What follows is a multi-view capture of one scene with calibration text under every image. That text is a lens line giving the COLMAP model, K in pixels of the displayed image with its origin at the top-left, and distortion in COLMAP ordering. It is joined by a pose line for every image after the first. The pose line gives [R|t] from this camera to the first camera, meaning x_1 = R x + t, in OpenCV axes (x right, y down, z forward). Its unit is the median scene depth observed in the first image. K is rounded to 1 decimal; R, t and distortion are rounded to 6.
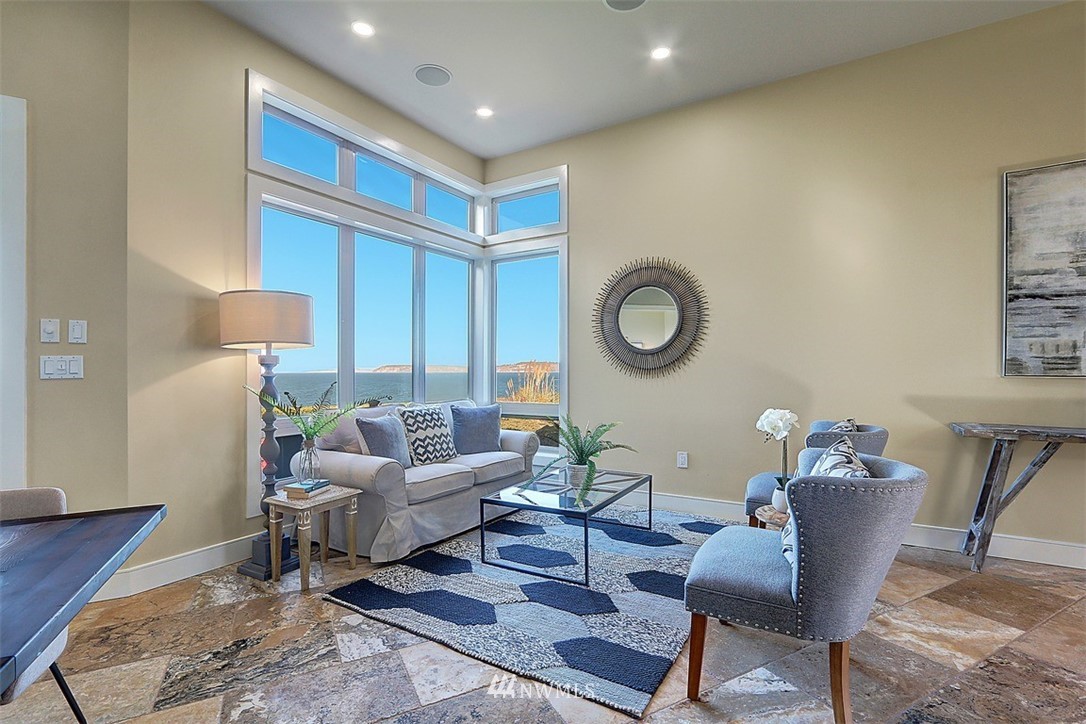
lens RADIAL K [[496.1, 0, 544.8], [0, 496.1, 372.2], [0, 0, 1]] dist [-0.015068, -0.000052]
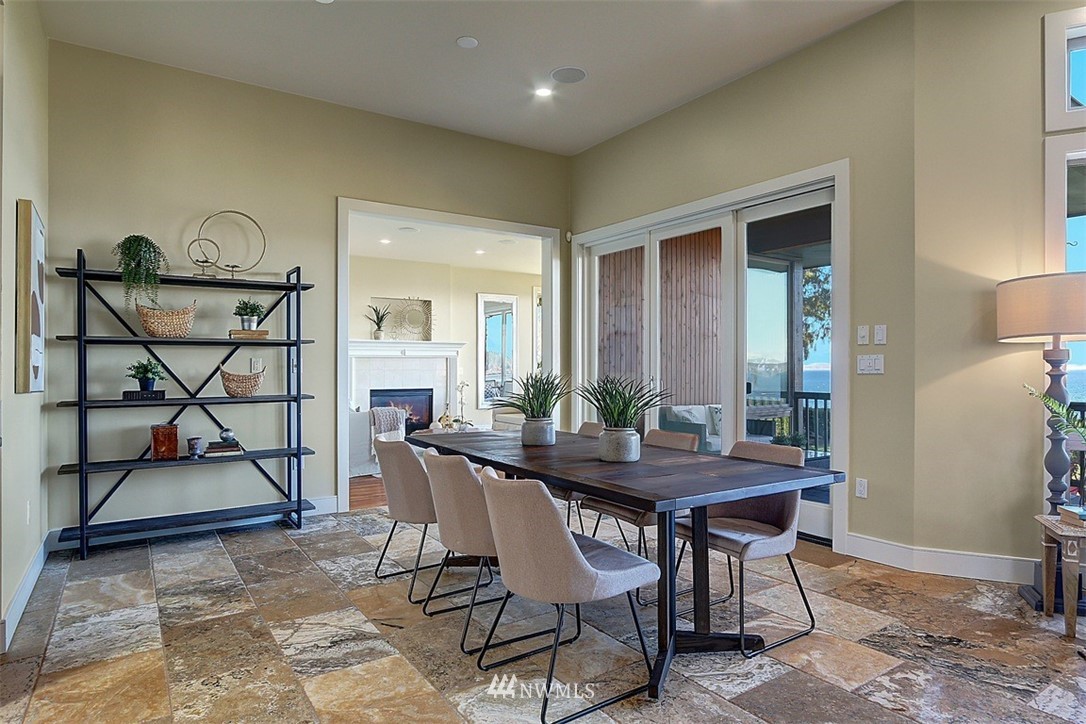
lens RADIAL K [[623.5, 0, 558.6], [0, 623.5, 365.7], [0, 0, 1]] dist [-0.007303, -0.001564]
pose [[0.119981, 0.001534, -0.992775, 0.391396], [-0.003922, 0.999992, 0.001071, -0.004559], [0.992768, 0.003765, 0.119986, 0.031321]]
